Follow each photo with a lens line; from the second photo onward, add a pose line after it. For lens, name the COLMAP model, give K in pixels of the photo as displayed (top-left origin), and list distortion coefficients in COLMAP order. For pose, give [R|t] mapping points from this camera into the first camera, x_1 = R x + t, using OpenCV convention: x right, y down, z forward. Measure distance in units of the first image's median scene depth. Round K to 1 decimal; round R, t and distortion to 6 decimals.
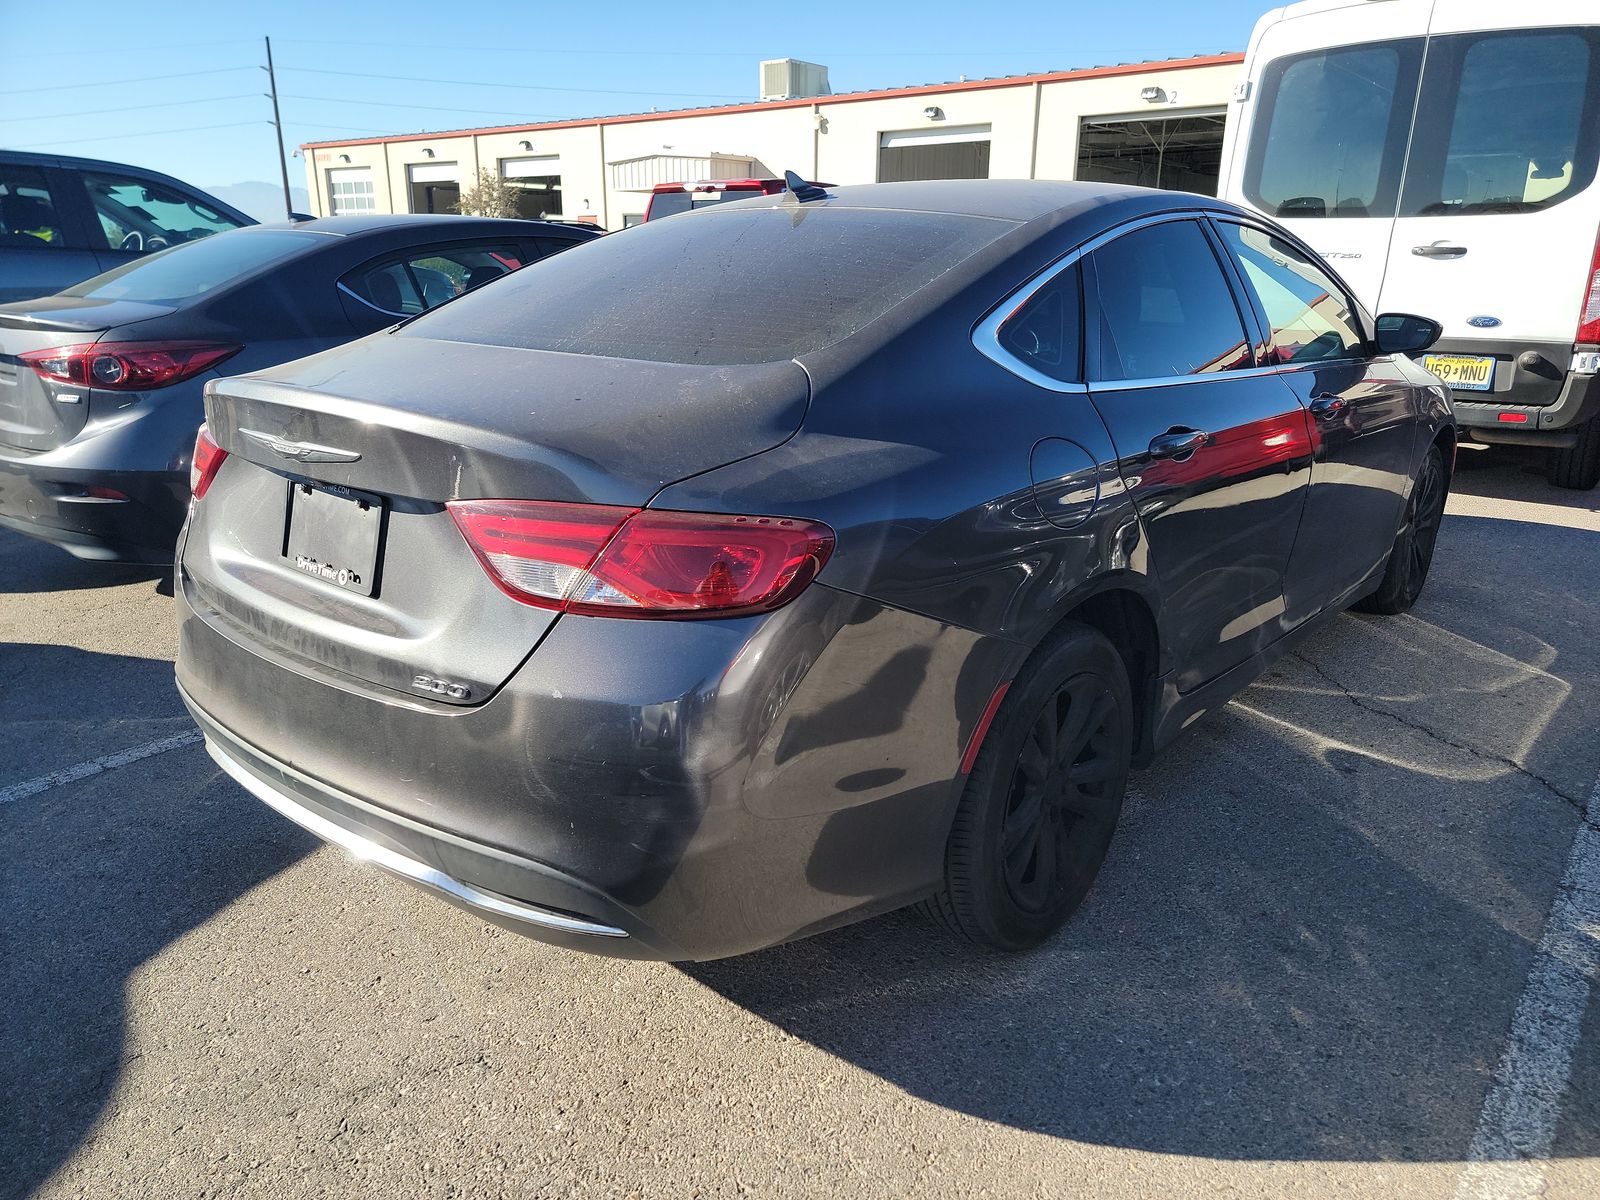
lens RADIAL K [[1131.1, 0, 800.0], [0, 1131.1, 600.0], [0, 0, 1]] dist [0.063155, -0.060061]
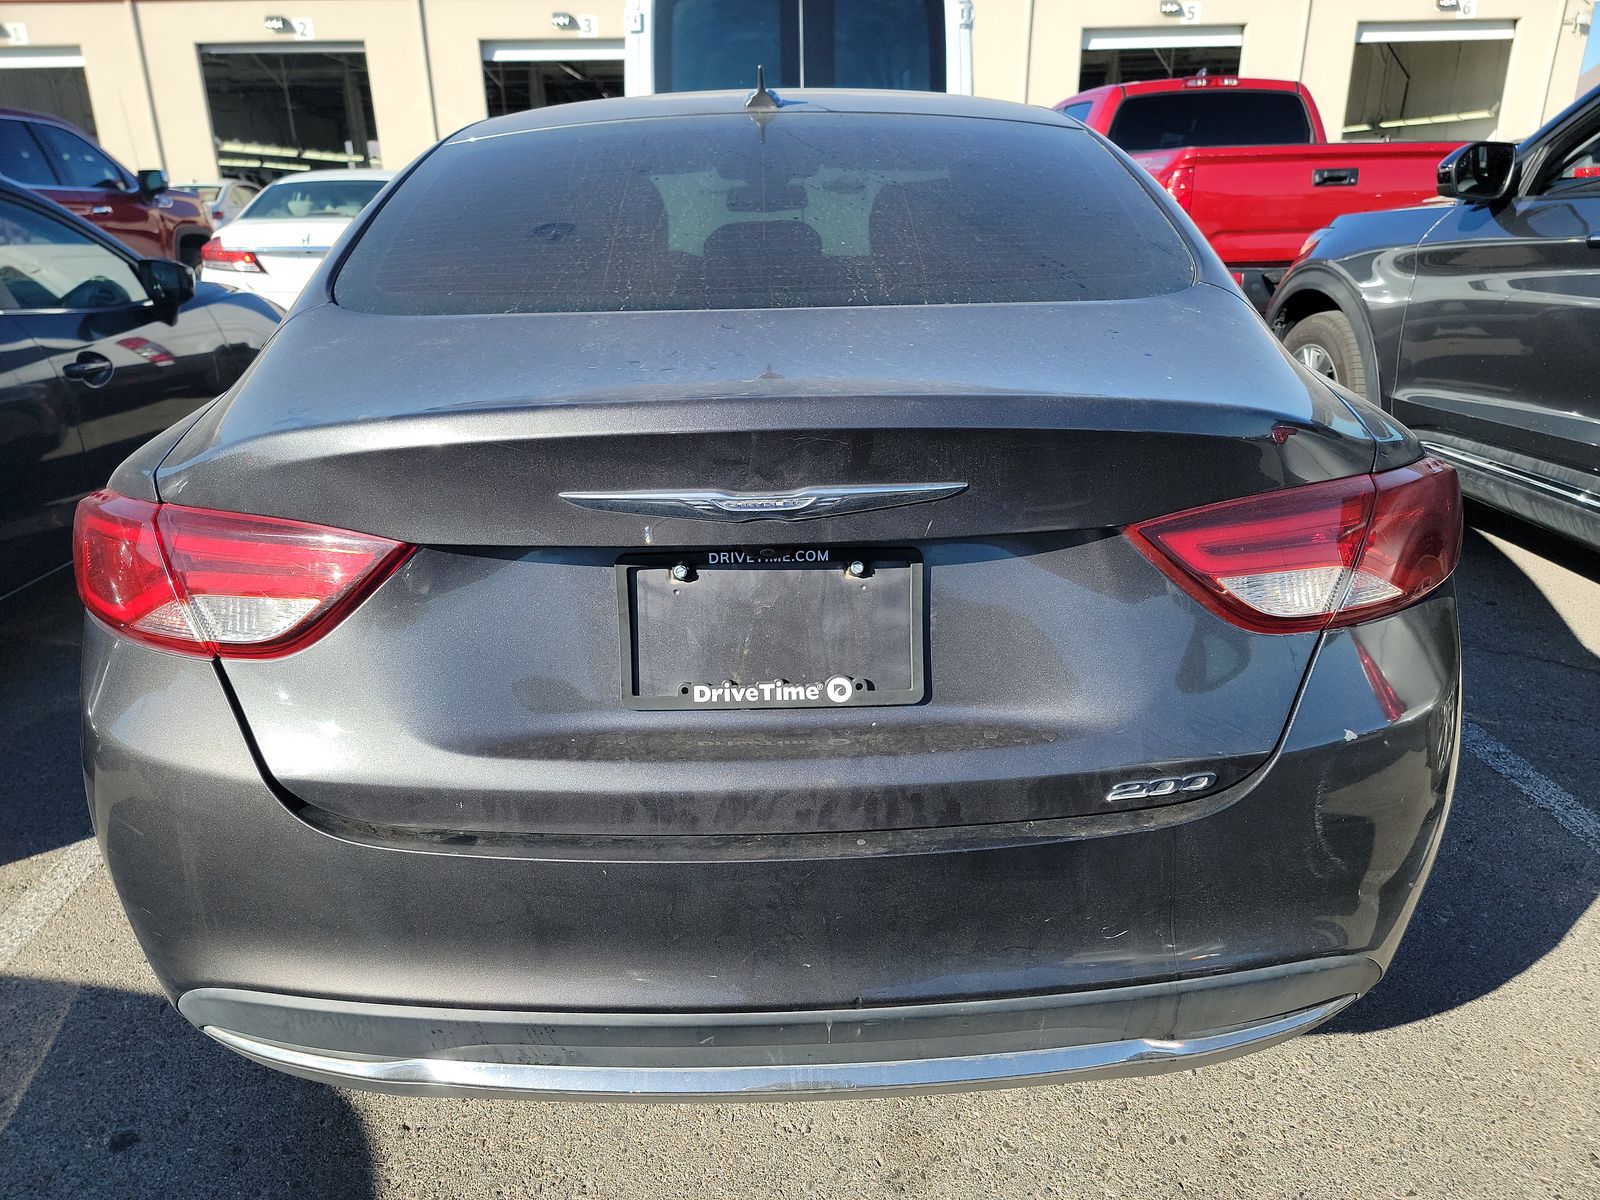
lens RADIAL K [[1131.1, 0, 800.0], [0, 1131.1, 600.0], [0, 0, 1]] dist [0.063155, -0.060061]
pose [[0.760321, -0.238795, 0.604060, -0.349585], [0.212612, 0.970234, 0.115939, -0.065580], [-0.613765, 0.040279, 0.788460, 0.223155]]
